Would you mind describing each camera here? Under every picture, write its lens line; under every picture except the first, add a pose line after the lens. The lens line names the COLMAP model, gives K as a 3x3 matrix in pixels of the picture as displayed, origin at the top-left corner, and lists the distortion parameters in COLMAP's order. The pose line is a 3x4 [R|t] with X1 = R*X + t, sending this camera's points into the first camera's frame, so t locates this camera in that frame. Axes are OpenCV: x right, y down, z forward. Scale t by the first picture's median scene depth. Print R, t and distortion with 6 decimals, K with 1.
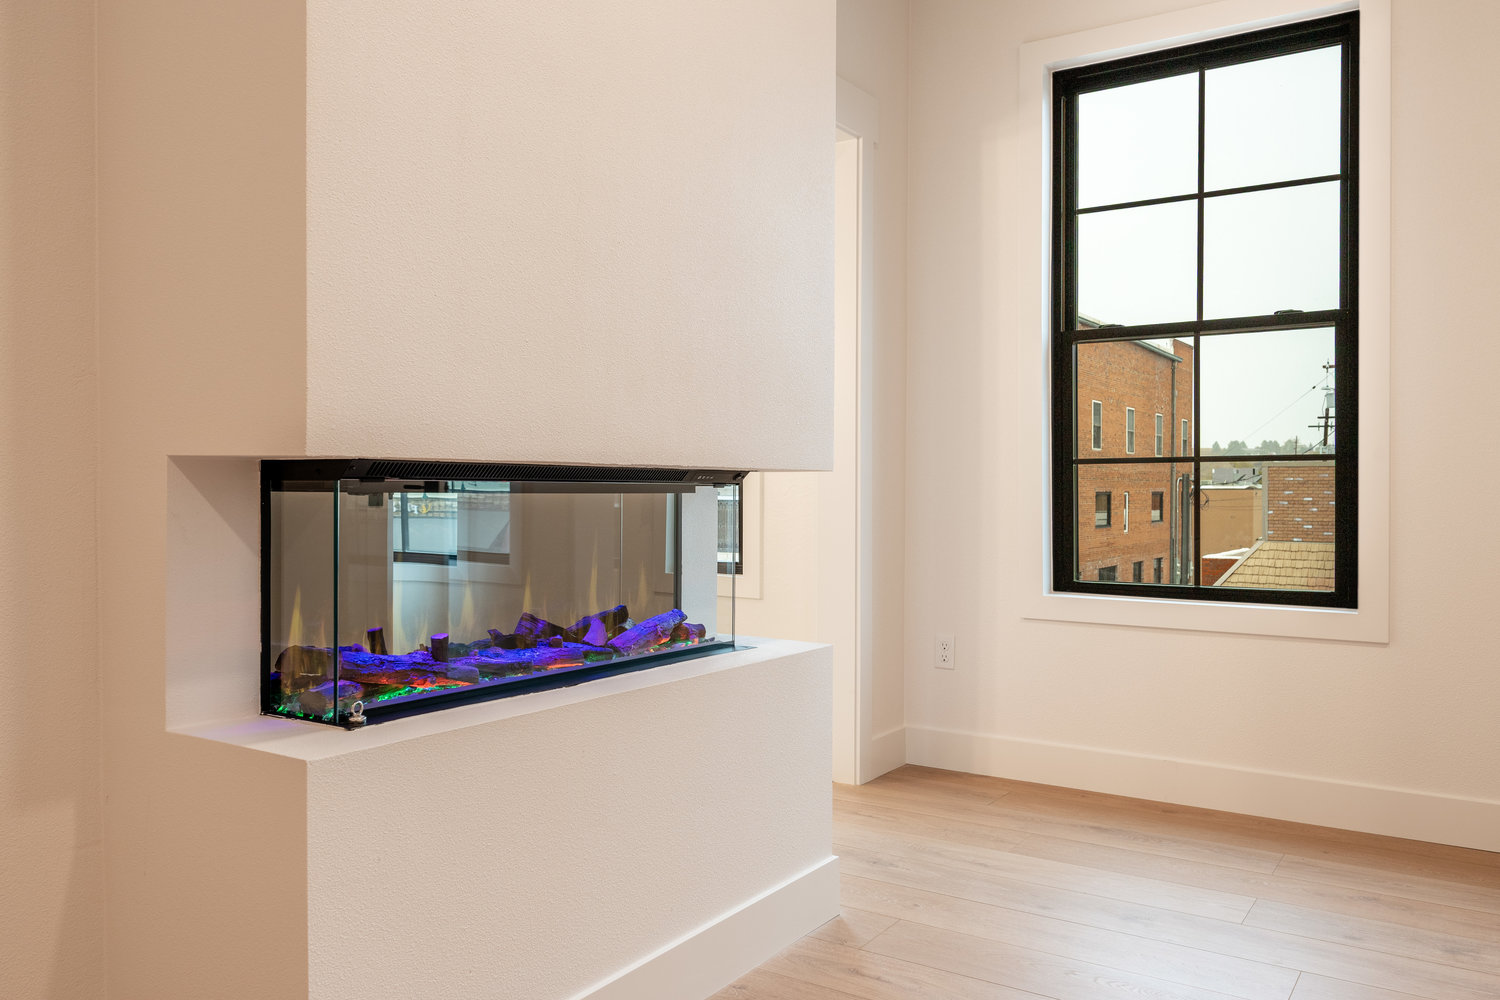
lens RADIAL K [[1124.2, 0, 752.0], [0, 1124.2, 497.4], [0, 0, 1]] dist [-0.011757, -0.001442]
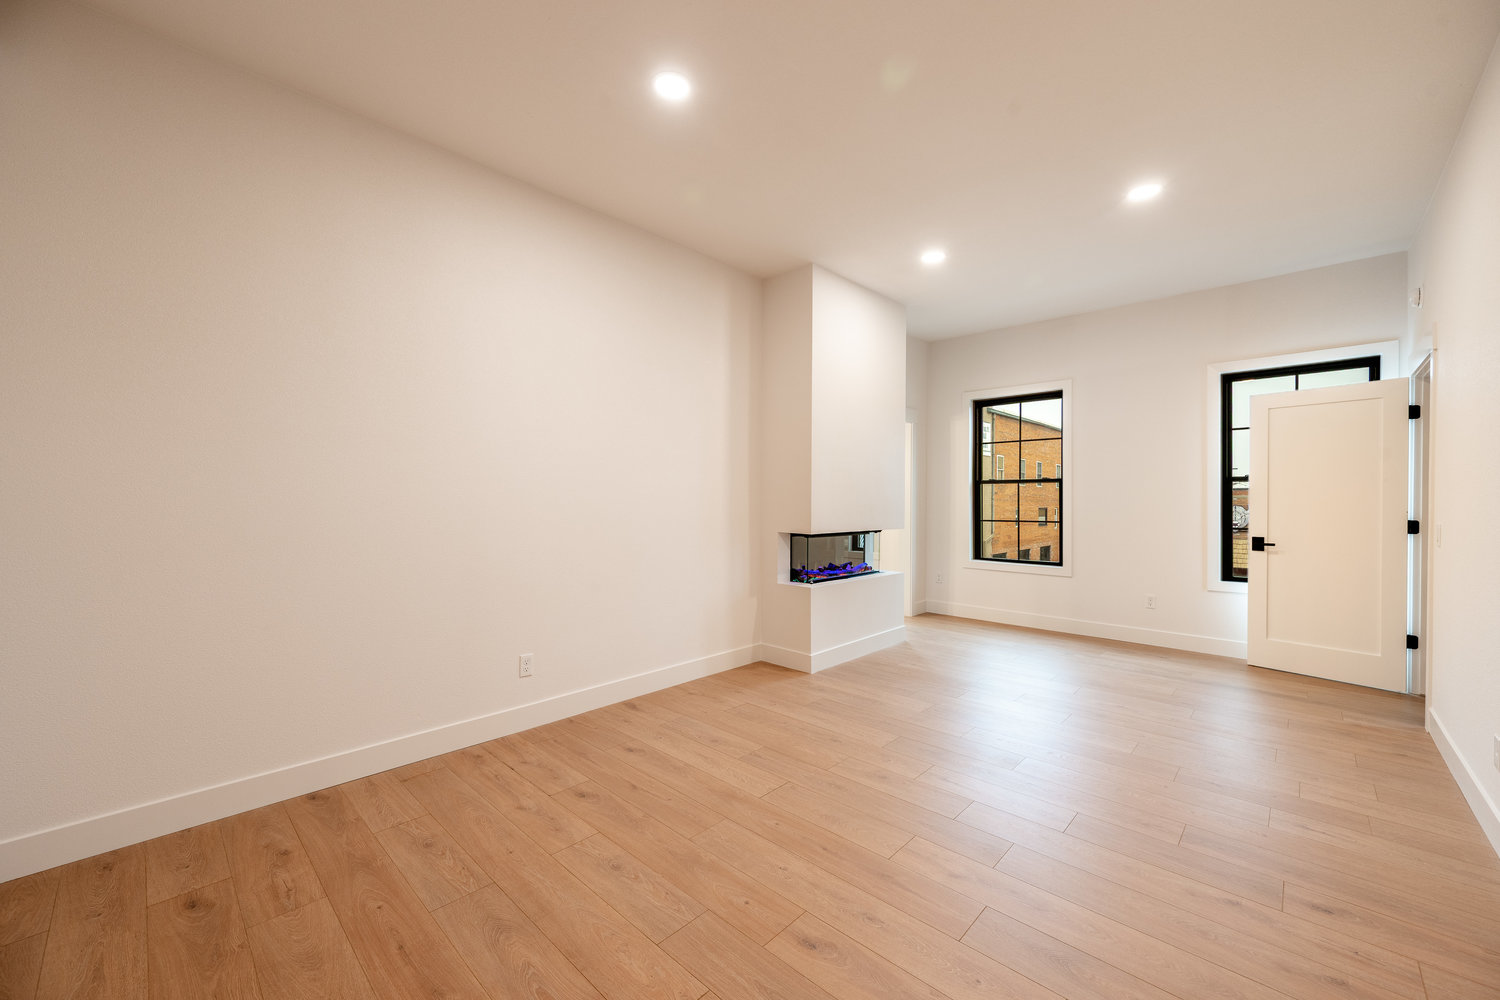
lens RADIAL K [[584.9, 0, 734.9], [0, 584.9, 503.8], [0, 0, 1]] dist [0.003621, 0.000071]
pose [[0.979614, 0.001524, -0.200883, -0.079458], [-0.001588, 0.999999, -0.000154, -0.087260], [0.200882, 0.000470, 0.979615, -0.906903]]
